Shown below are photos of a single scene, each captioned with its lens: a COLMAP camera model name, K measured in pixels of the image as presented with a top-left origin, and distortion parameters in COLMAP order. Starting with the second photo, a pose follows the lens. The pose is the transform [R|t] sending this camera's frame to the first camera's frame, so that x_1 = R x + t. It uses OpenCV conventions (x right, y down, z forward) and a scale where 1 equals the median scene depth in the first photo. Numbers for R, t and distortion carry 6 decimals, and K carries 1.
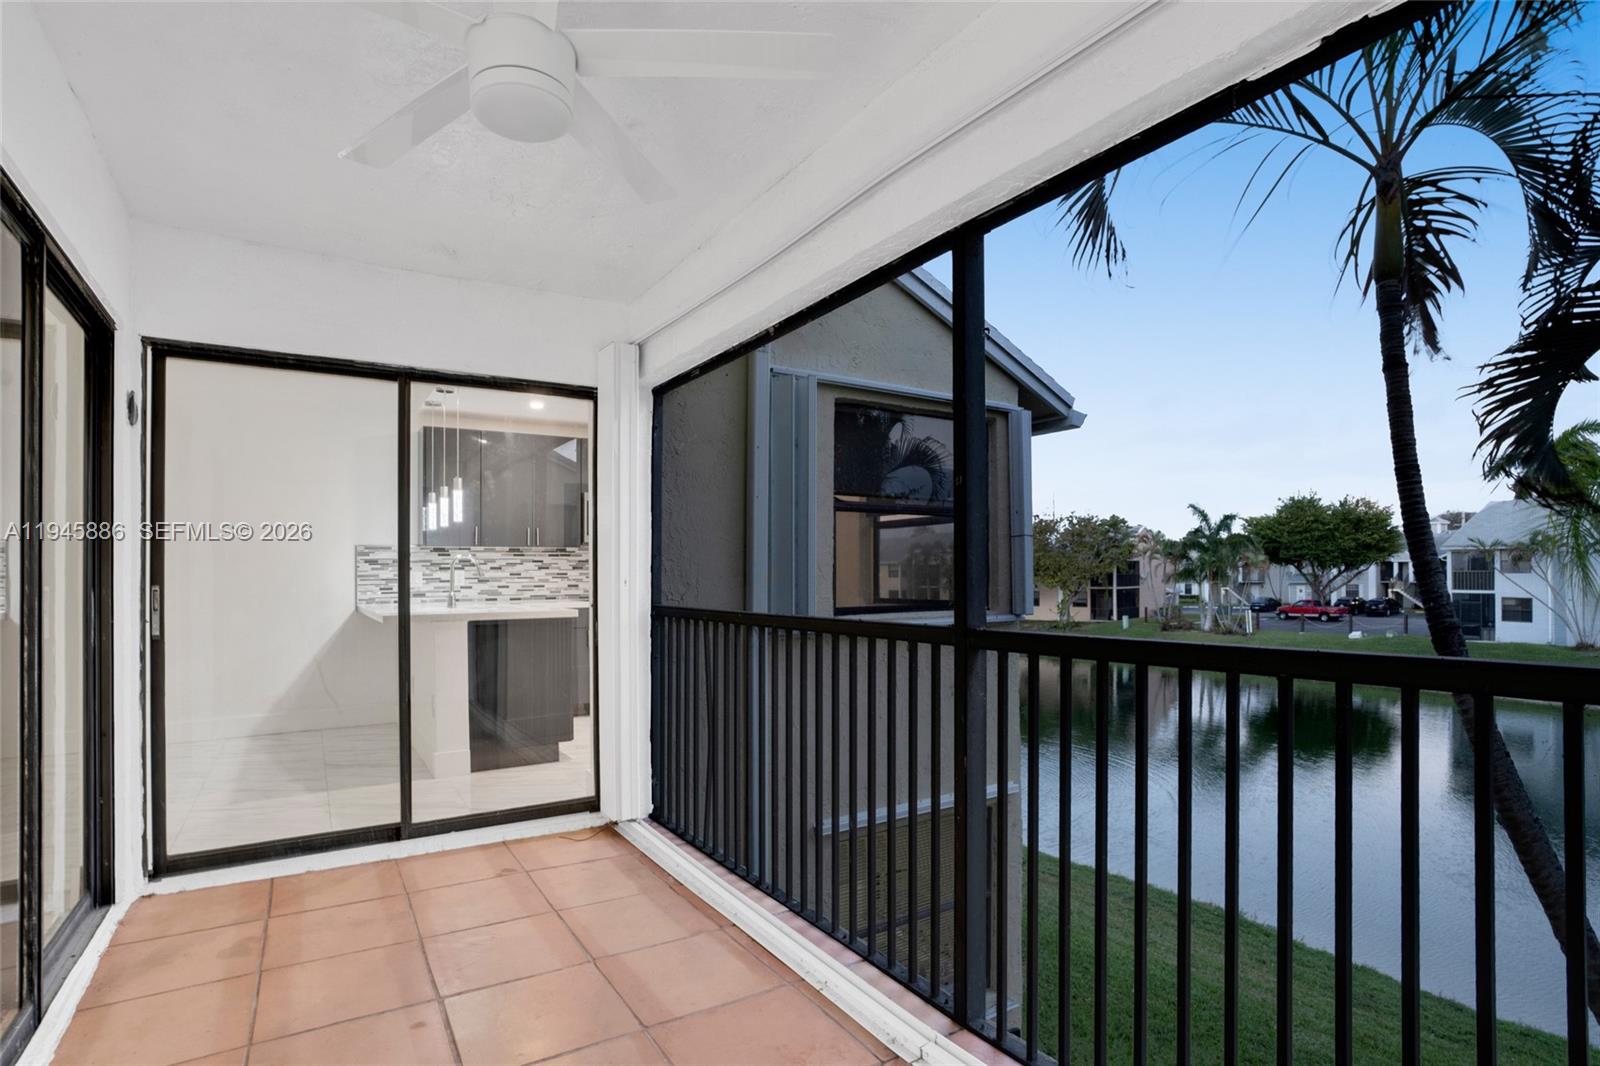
lens RADIAL K [[827.8, 0, 798.8], [0, 827.8, 579.7], [0, 0, 1]] dist [-0.047431, 0.000184]
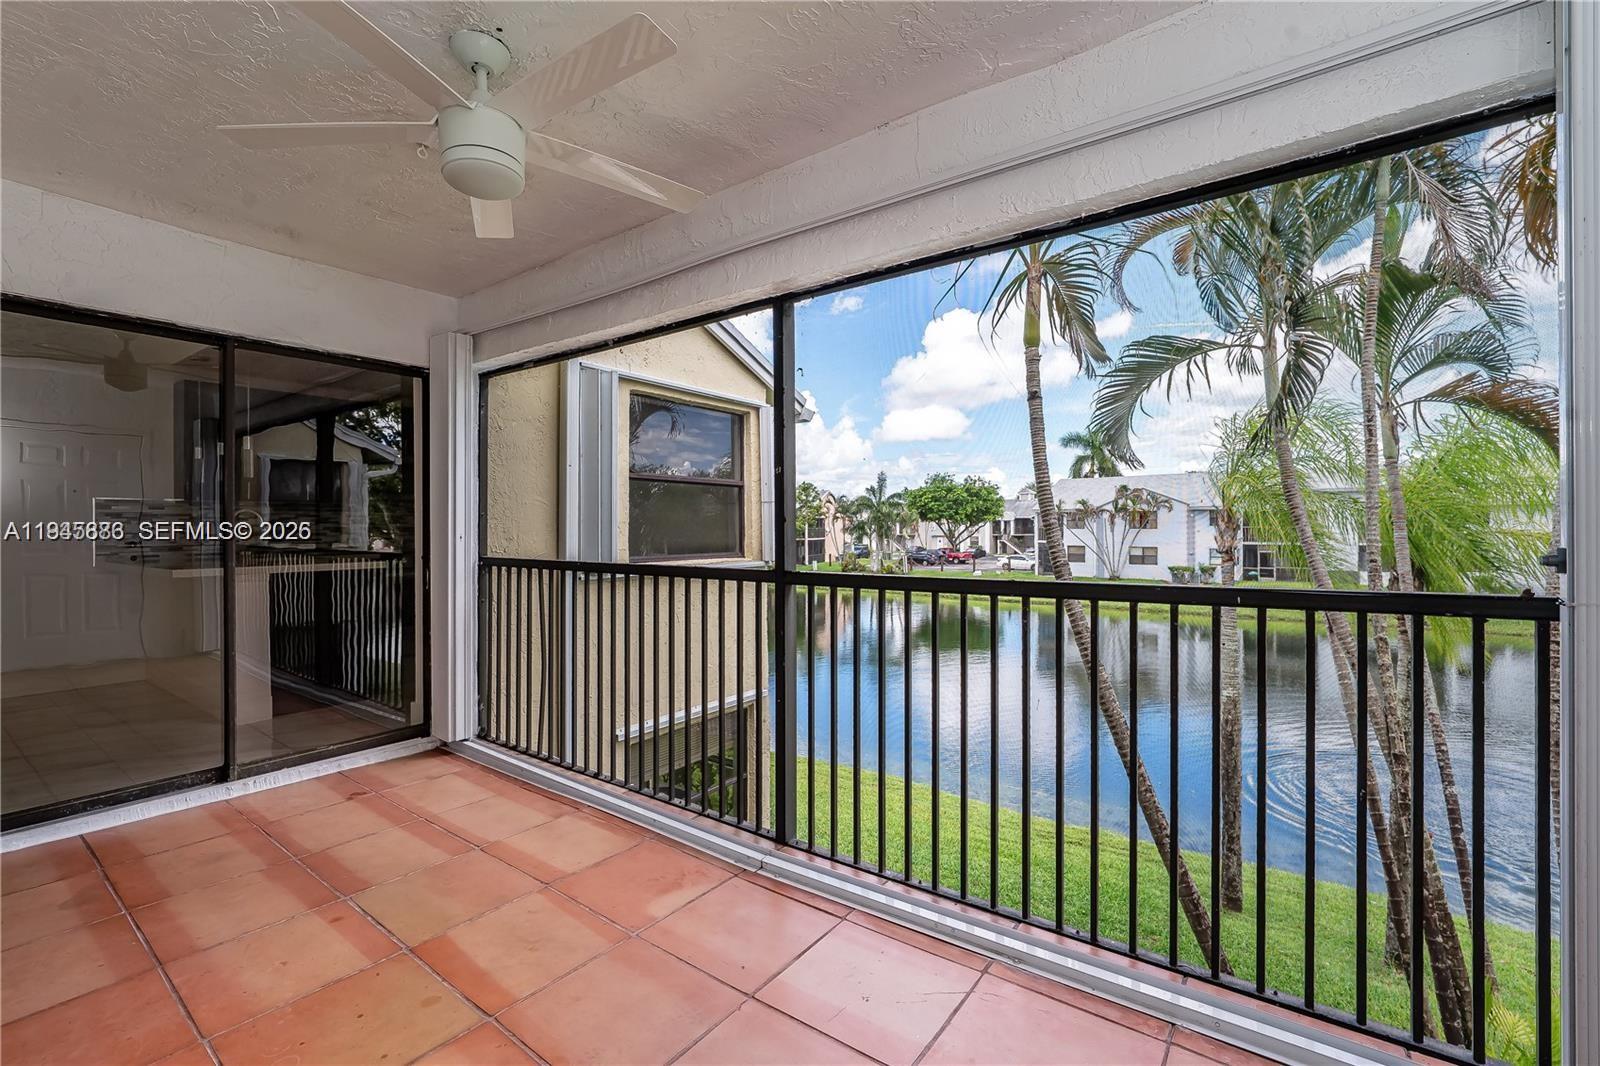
lens RADIAL K [[686.5, 0, 789.5], [0, 686.5, 522.4], [0, 0, 1]] dist [-0.010785, 0.000820]
pose [[0.942494, 0.007596, 0.334137, -0.080687], [-0.002765, 0.999885, -0.014931, -0.003006], [-0.334212, 0.013149, 0.942406, -0.063725]]
